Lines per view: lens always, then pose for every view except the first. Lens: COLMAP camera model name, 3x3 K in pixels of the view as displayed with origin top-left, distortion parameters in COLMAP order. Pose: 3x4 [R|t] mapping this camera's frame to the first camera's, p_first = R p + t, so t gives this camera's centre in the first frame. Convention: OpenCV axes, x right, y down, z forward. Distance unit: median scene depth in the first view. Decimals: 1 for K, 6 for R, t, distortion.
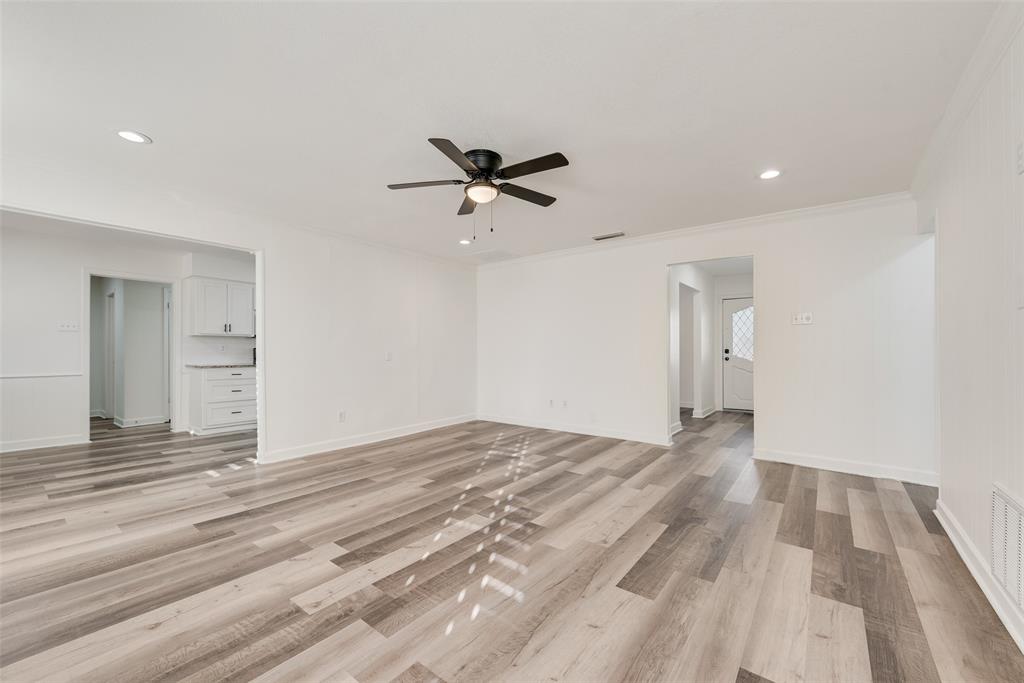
lens RADIAL K [[405.0, 0, 511.2], [0, 405.0, 347.3], [0, 0, 1]] dist [0.017928, -0.004544]
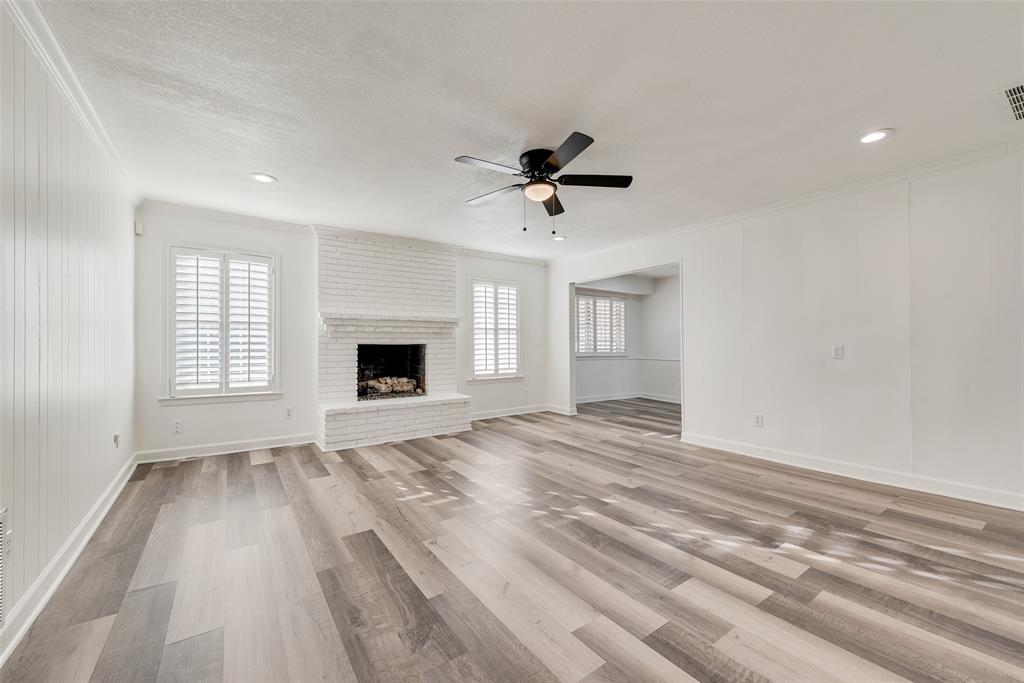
lens RADIAL K [[401.7, 0, 510.9], [0, 401.7, 344.5], [0, 0, 1]] dist [0.011807, -0.004136]
pose [[-0.300751, -0.003452, -0.953697, 0.884394], [0.010851, 0.999916, -0.007041, 0.012449], [0.953641, -0.012466, -0.300688, 1.194663]]
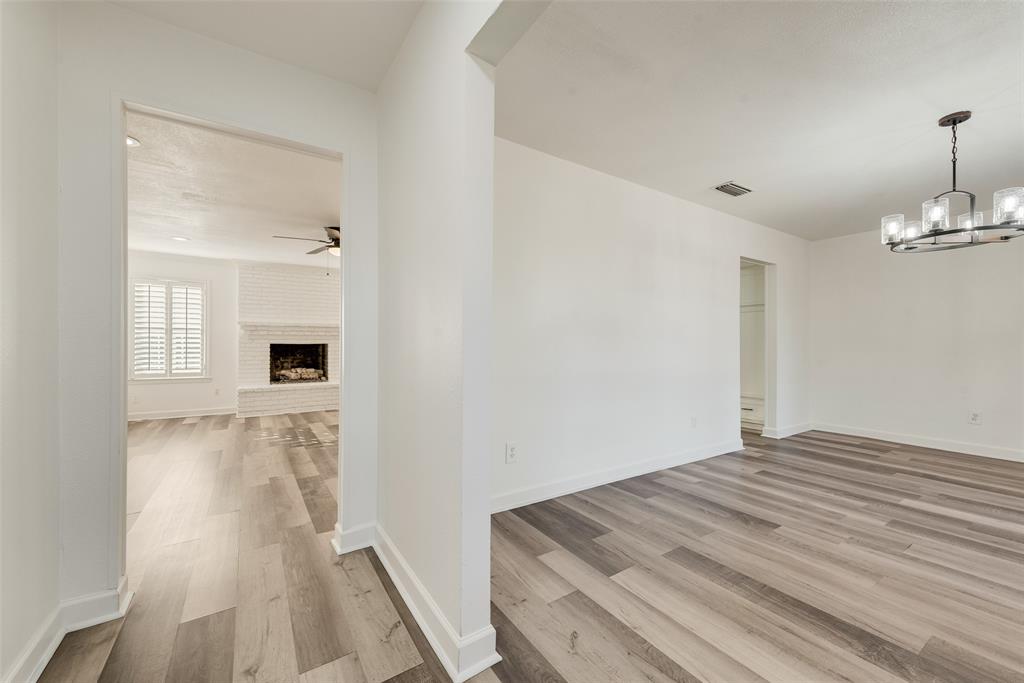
lens RADIAL K [[401.7, 0, 510.9], [0, 401.7, 344.5], [0, 0, 1]] dist [0.011807, -0.004136]
pose [[-0.330092, -0.001653, -0.943947, 1.212802], [0.009124, 0.999946, -0.004942, 0.021383], [0.943905, -0.010244, -0.330059, 2.141244]]
